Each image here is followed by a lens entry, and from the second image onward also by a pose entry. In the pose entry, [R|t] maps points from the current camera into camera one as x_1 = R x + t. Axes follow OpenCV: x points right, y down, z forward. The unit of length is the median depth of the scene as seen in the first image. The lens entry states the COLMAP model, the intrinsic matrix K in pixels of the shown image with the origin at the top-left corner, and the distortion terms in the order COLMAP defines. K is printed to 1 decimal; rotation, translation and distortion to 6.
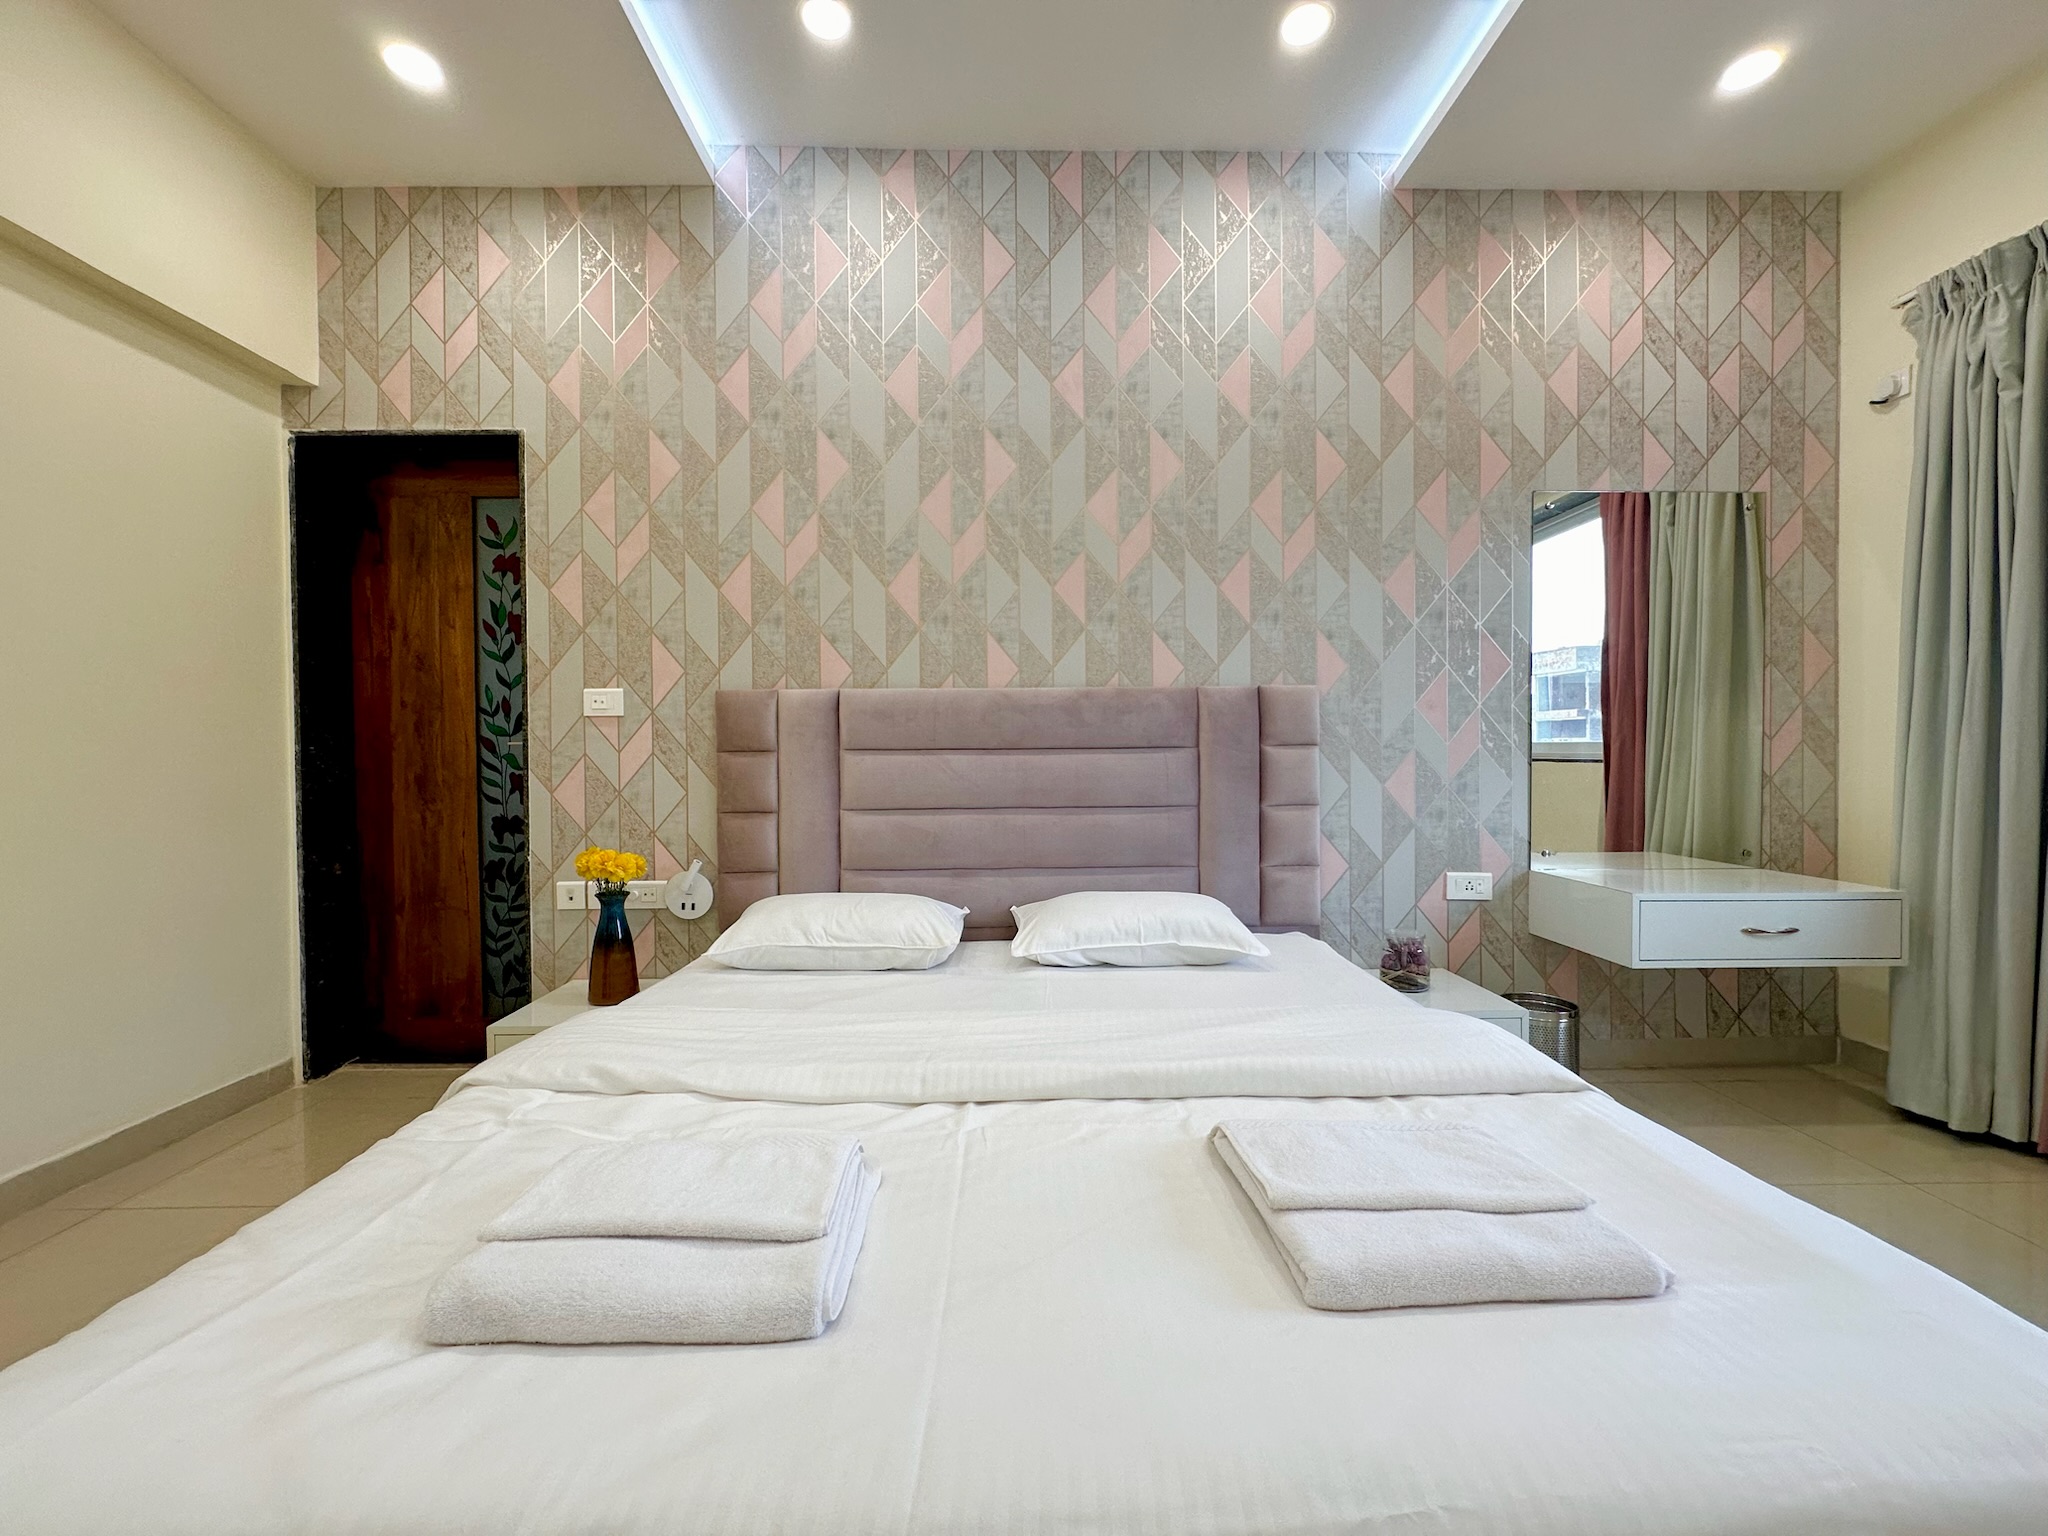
lens RADIAL K [[879.6, 0, 1005.9], [0, 879.6, 762.1], [0, 0, 1]] dist [-0.000743, 0.000600]
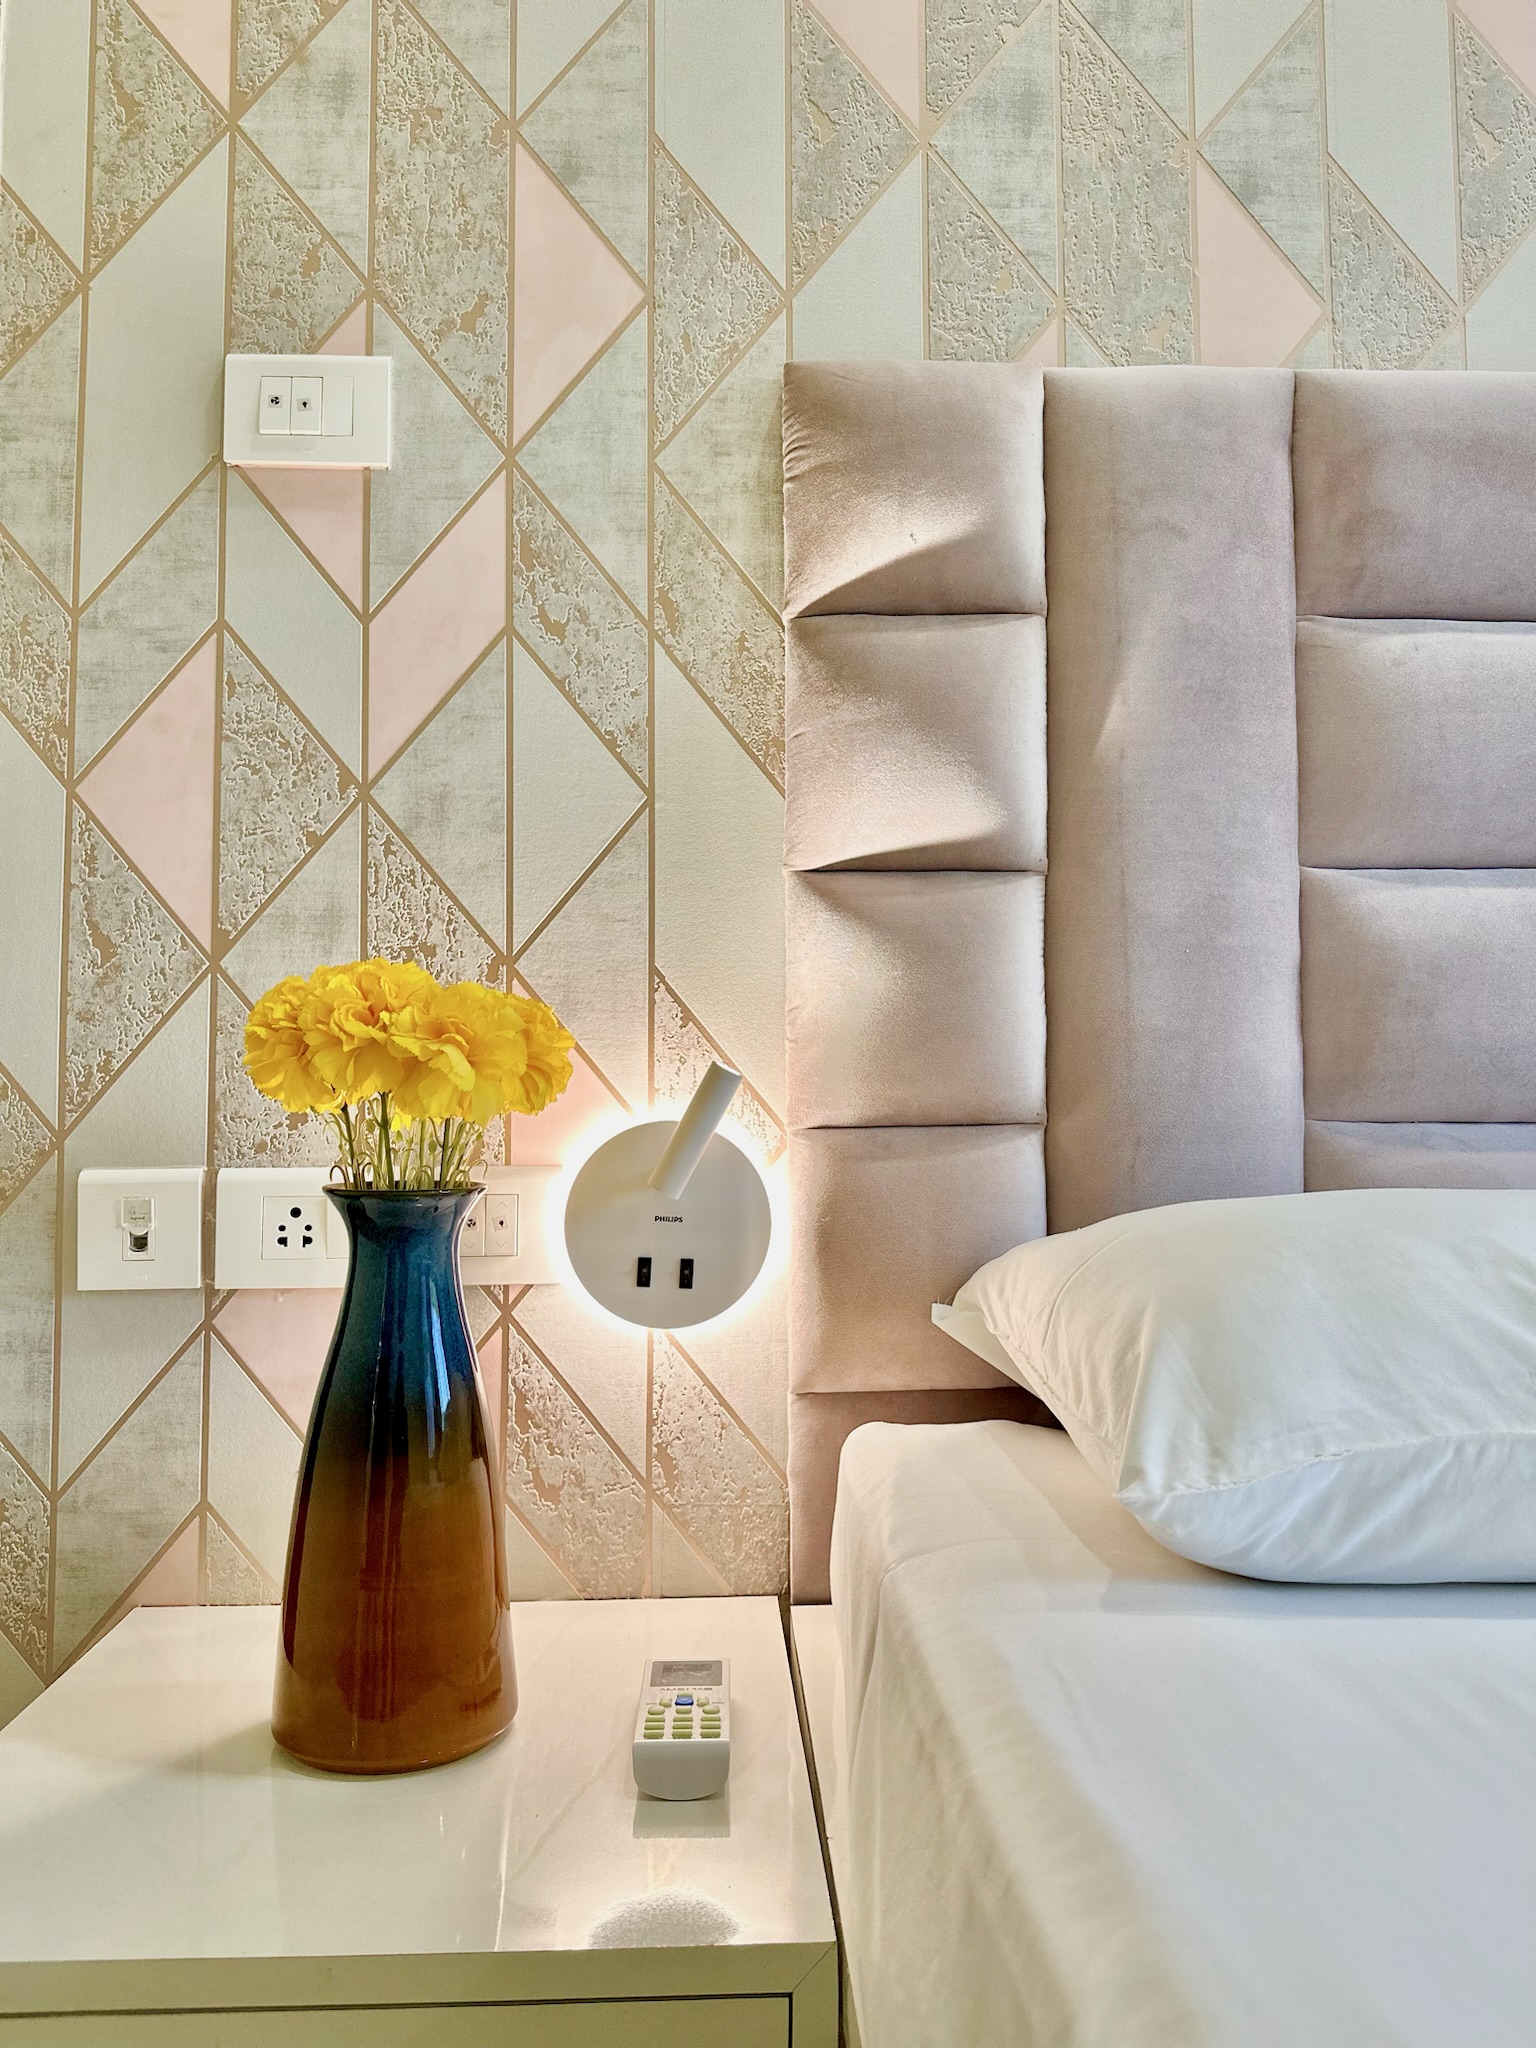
lens RADIAL K [[1434.7, 0, 760.9], [0, 1434.7, 1037.8], [0, 0, 1]] dist [0.022967, -0.033773]
pose [[0.999351, 0.005549, 0.035579, -0.346696], [-0.003043, 0.997534, -0.070116, 0.127990], [-0.035881, 0.069962, 0.996904, 0.617305]]
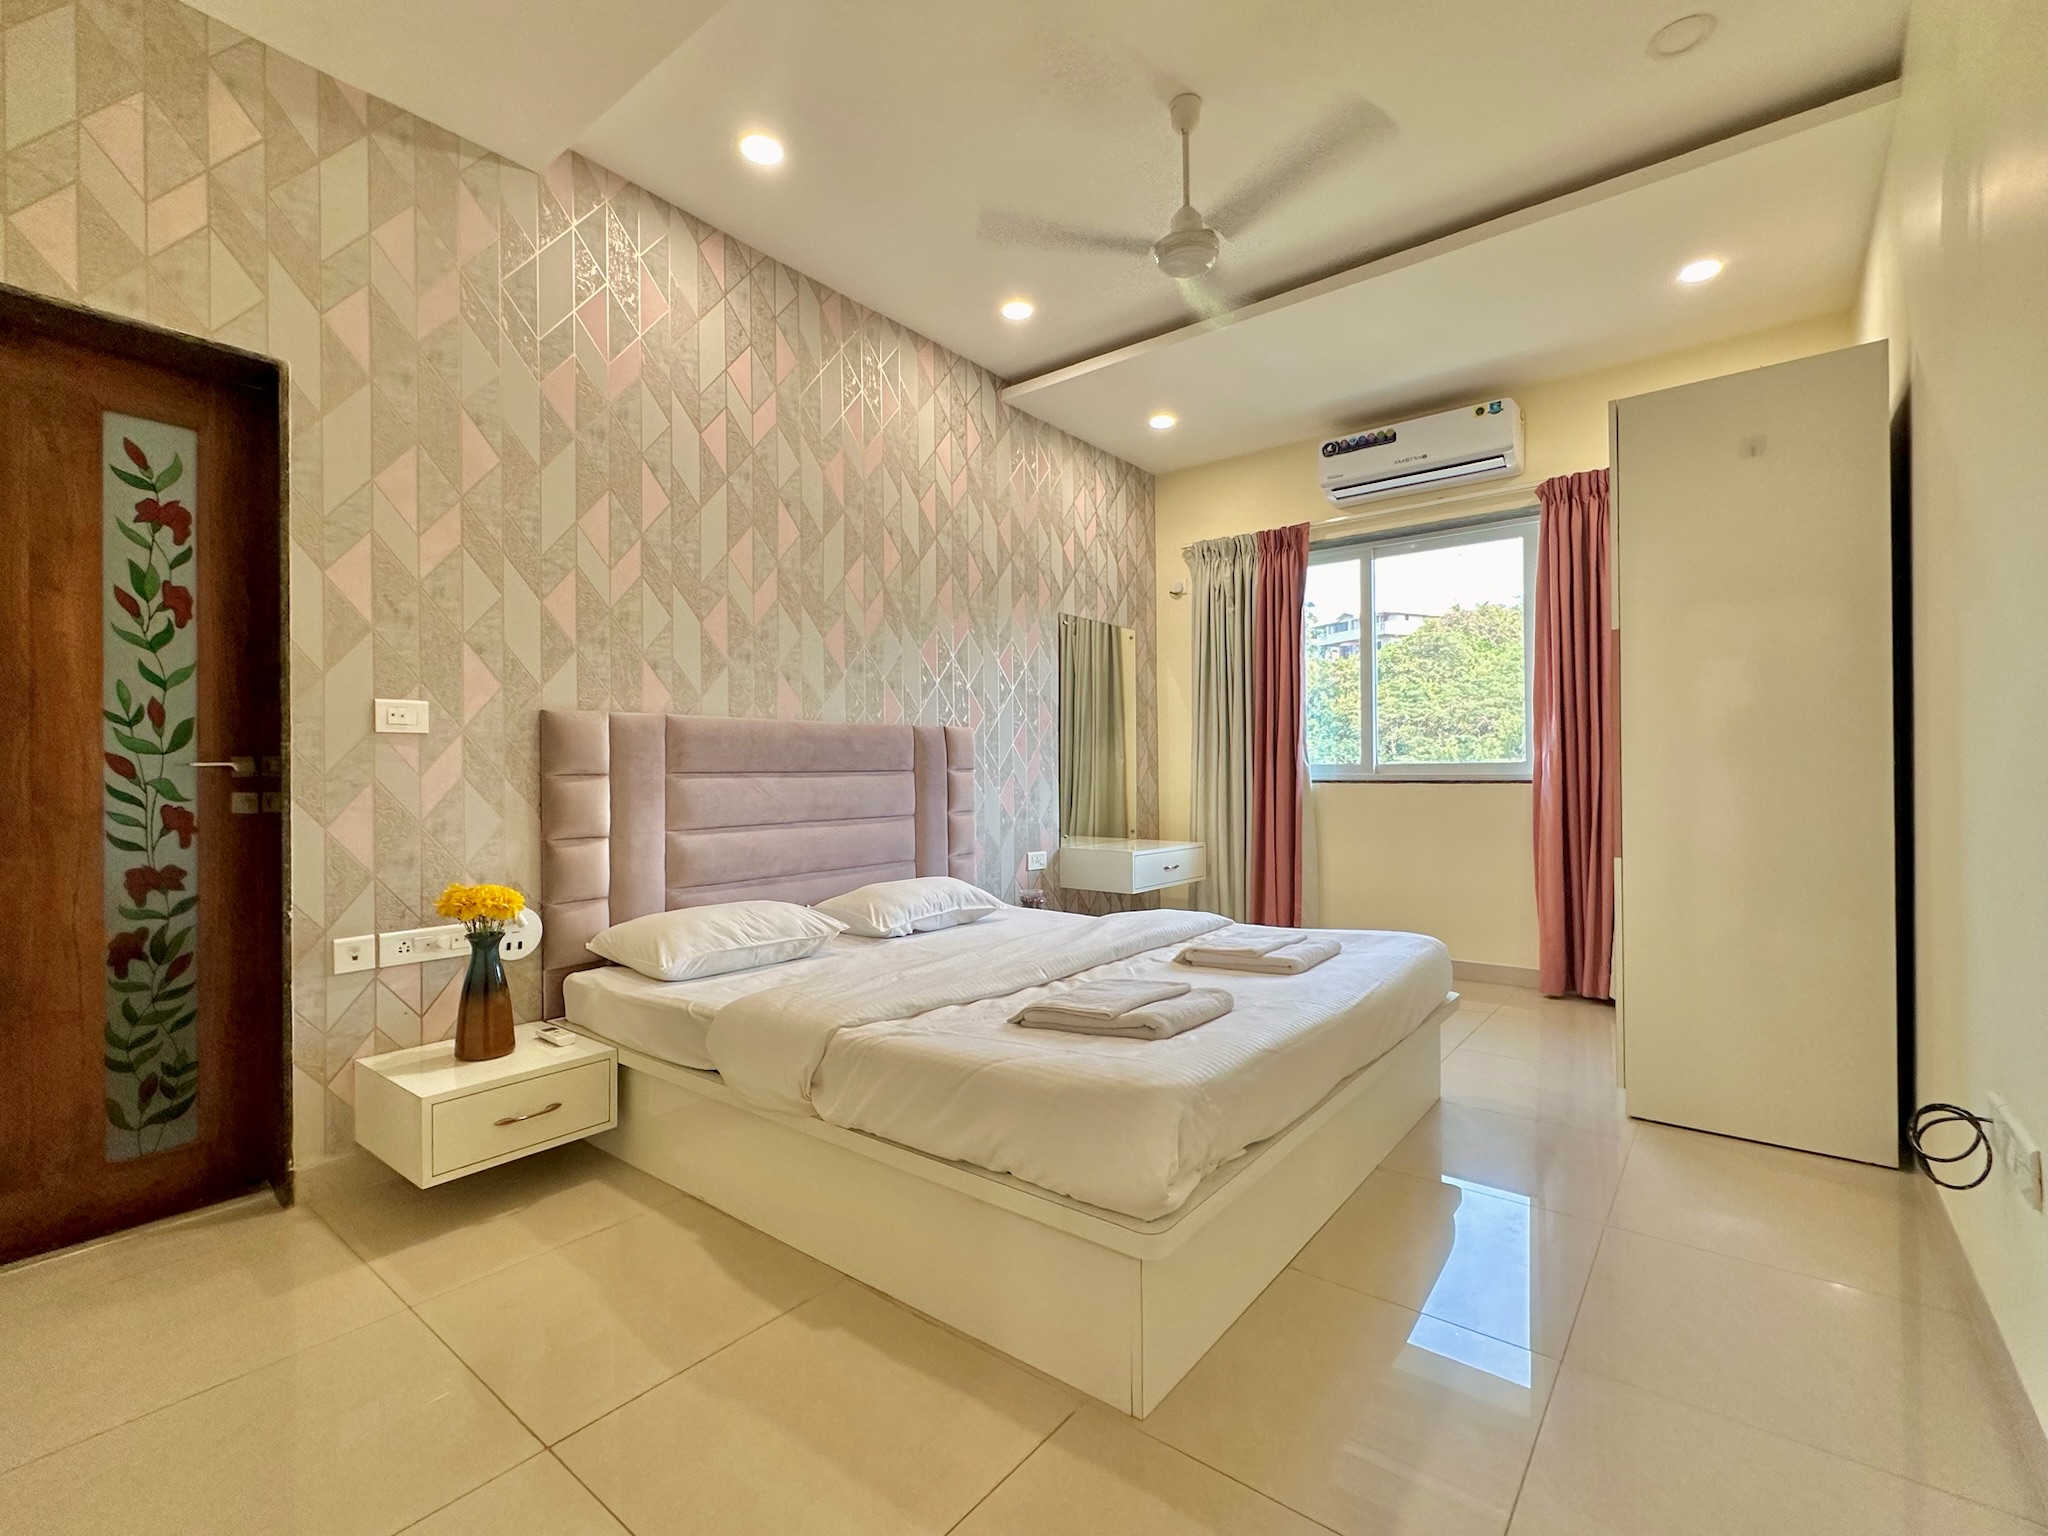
lens RADIAL K [[927.1, 0, 1018.8], [0, 927.1, 767.8], [0, 0, 1]] dist [0.000206, 0.000011]
pose [[0.632167, 0.003692, 0.774823, -0.767092], [0.016088, 0.999711, -0.017889, 0.006513], [-0.774665, 0.023775, 0.631925, -0.012150]]
